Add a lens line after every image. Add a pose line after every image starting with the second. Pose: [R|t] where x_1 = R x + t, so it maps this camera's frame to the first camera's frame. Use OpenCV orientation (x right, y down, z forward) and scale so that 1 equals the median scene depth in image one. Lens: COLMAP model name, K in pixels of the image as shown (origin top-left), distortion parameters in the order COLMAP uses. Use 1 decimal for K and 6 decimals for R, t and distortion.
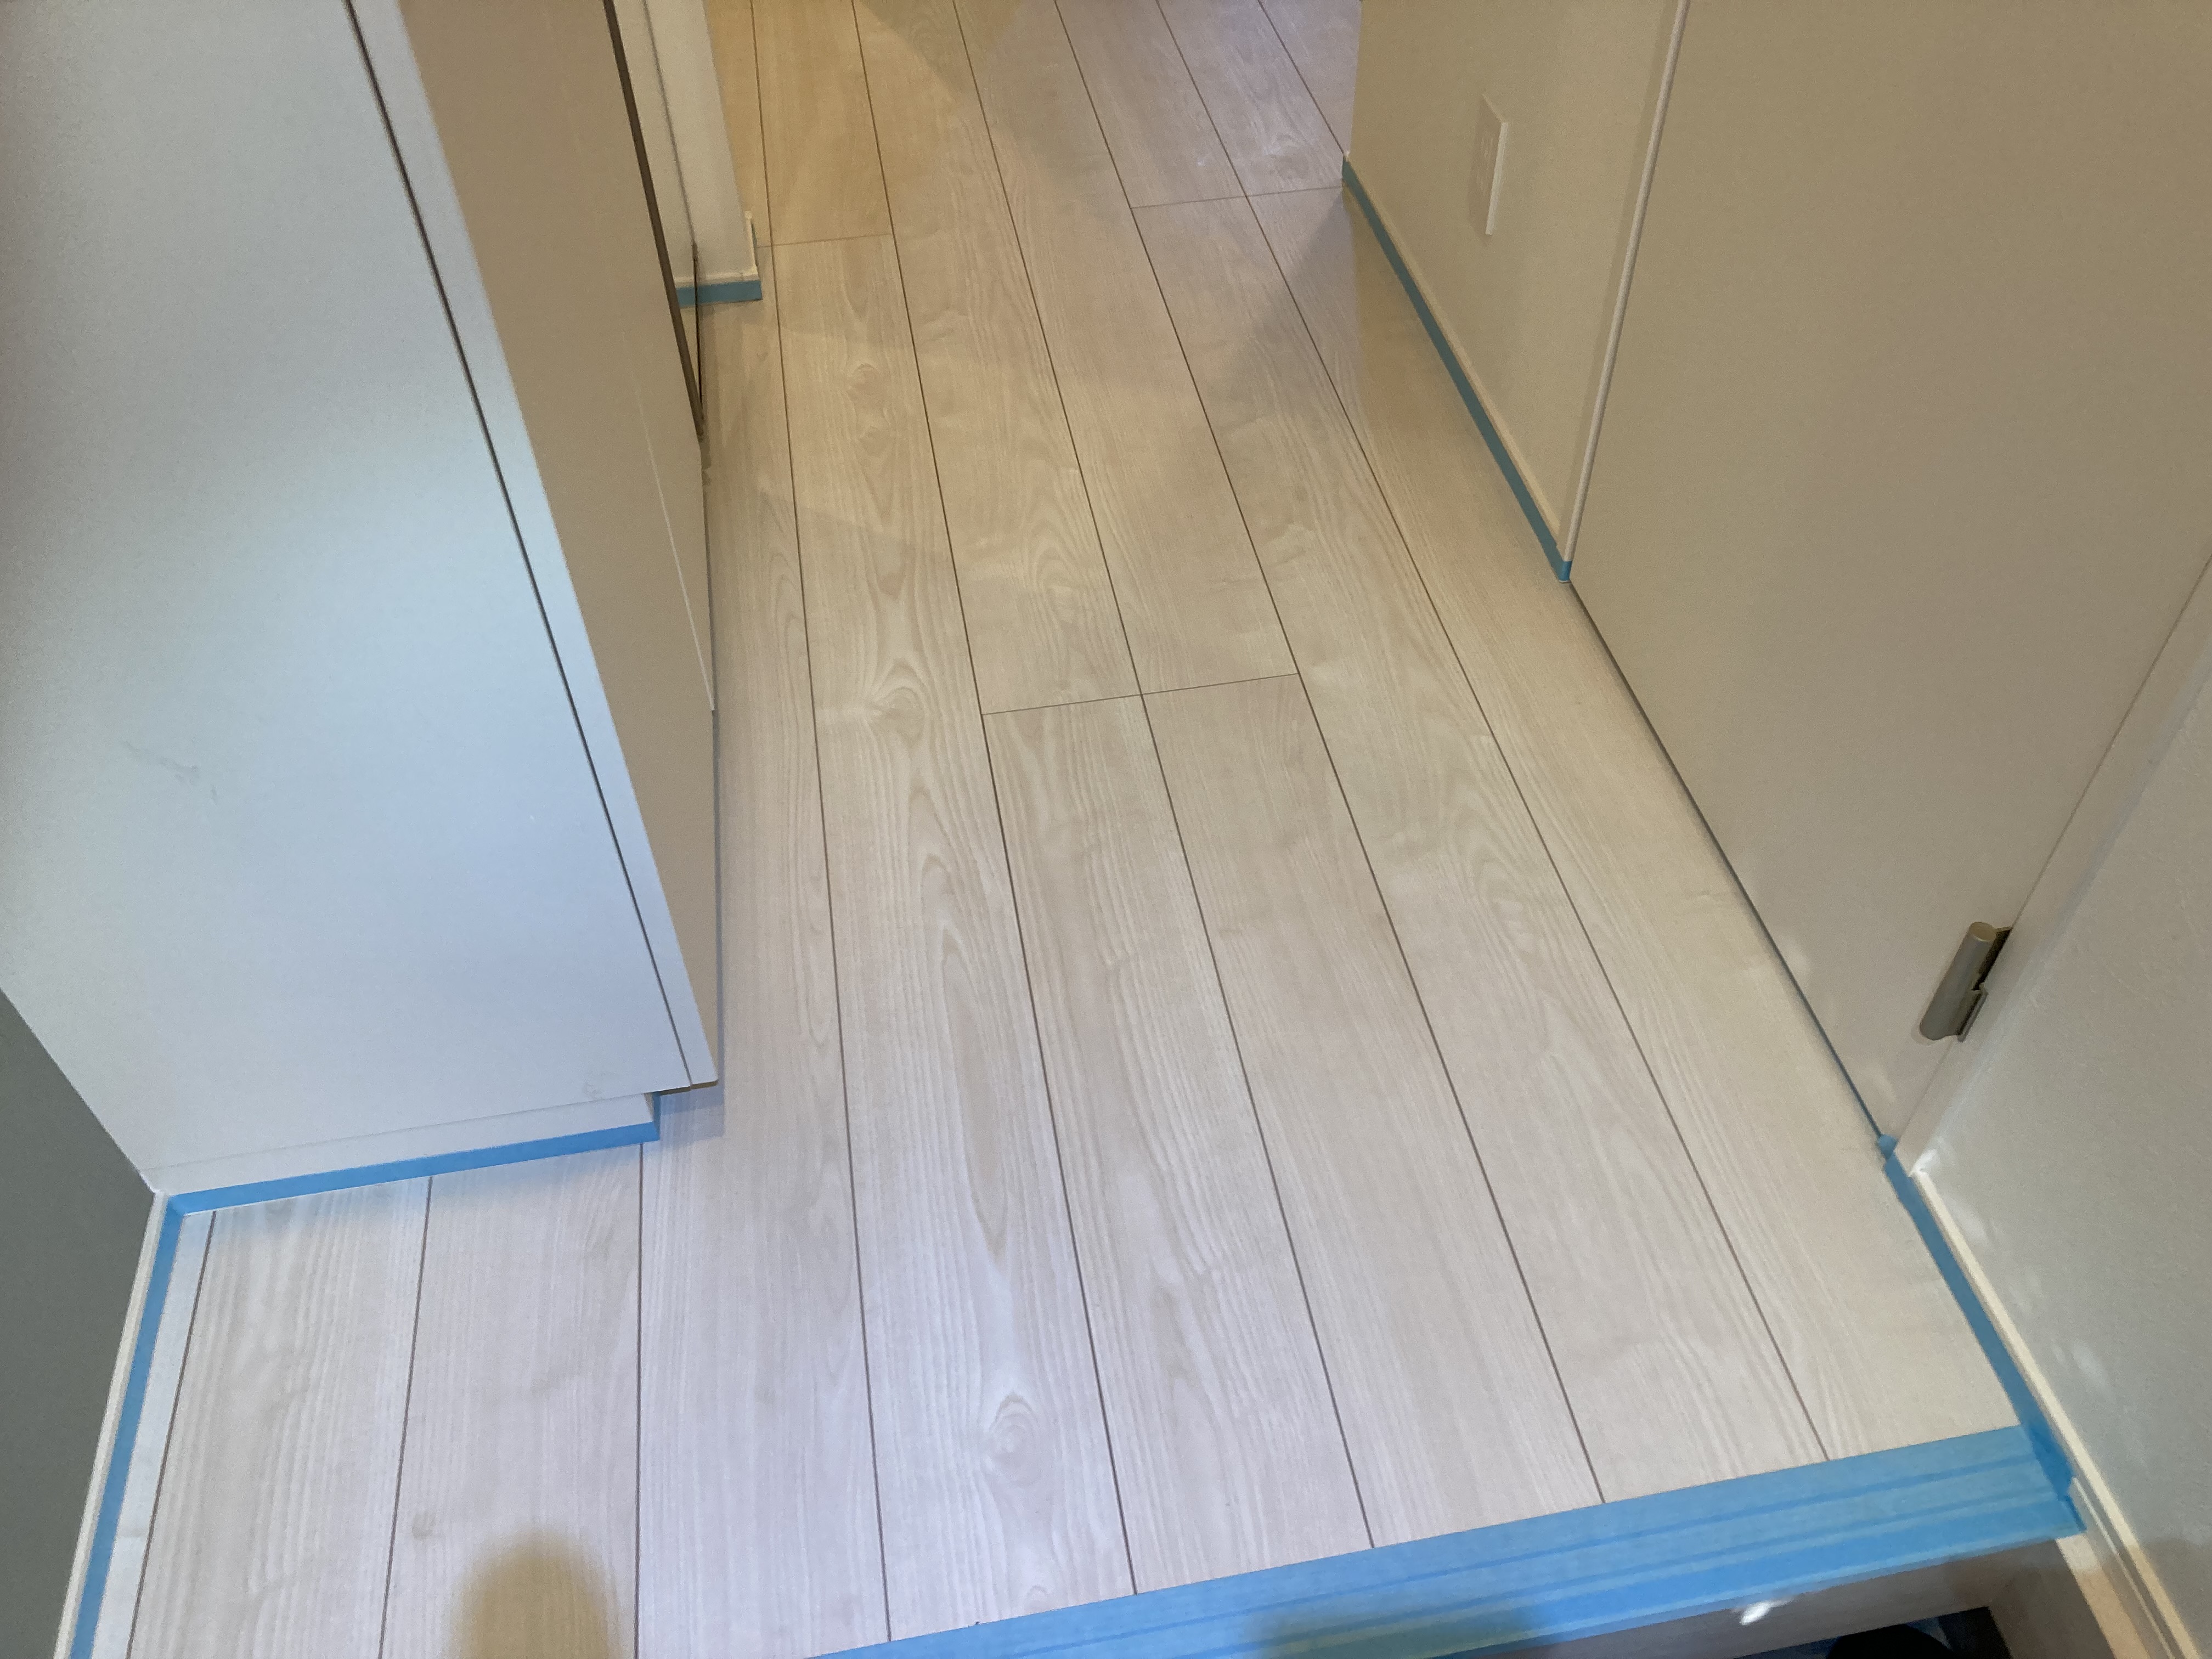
lens RADIAL K [[1798.1, 0, 1106.0], [0, 1798.1, 829.5], [0, 0, 1]] dist [0.096852, -0.272439]
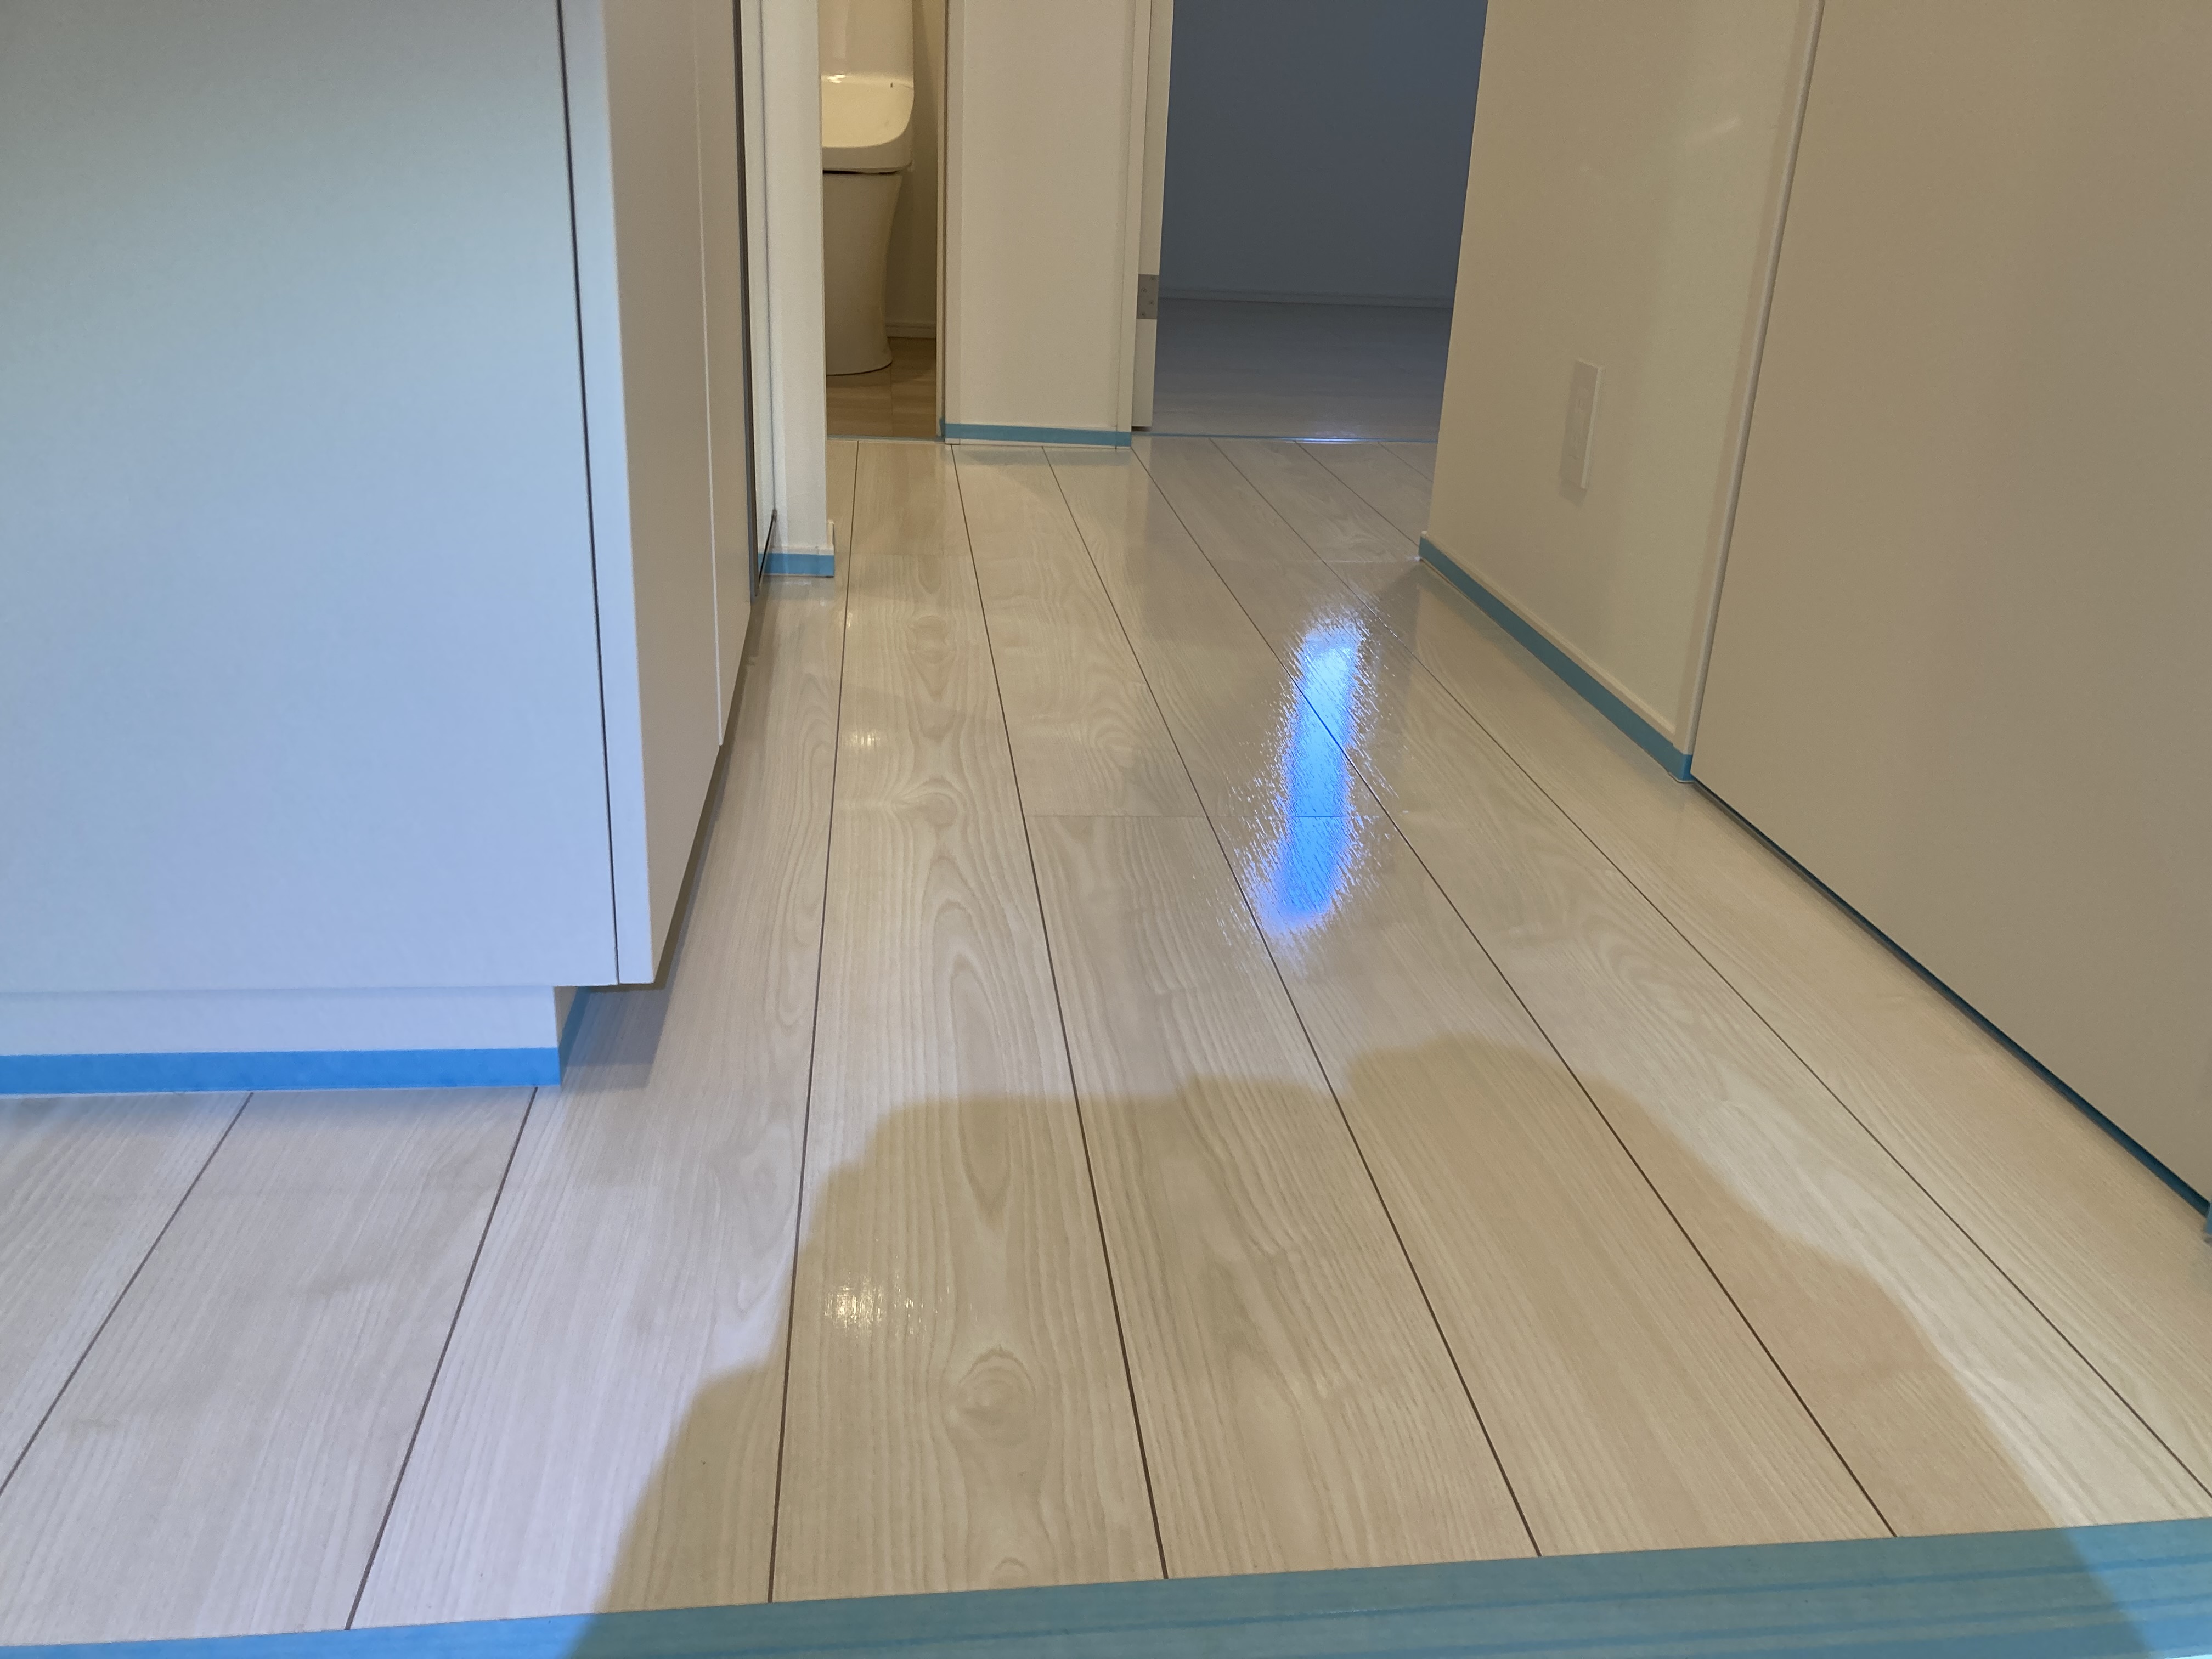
lens RADIAL K [[1798.1, 0, 1106.0], [0, 1798.1, 829.5], [0, 0, 1]] dist [0.096852, -0.272439]
pose [[0.996579, 0.077944, -0.027473, -0.005955], [-0.082314, 0.906466, -0.414178, 0.354609], [-0.007379, 0.415023, 0.909781, 0.252468]]
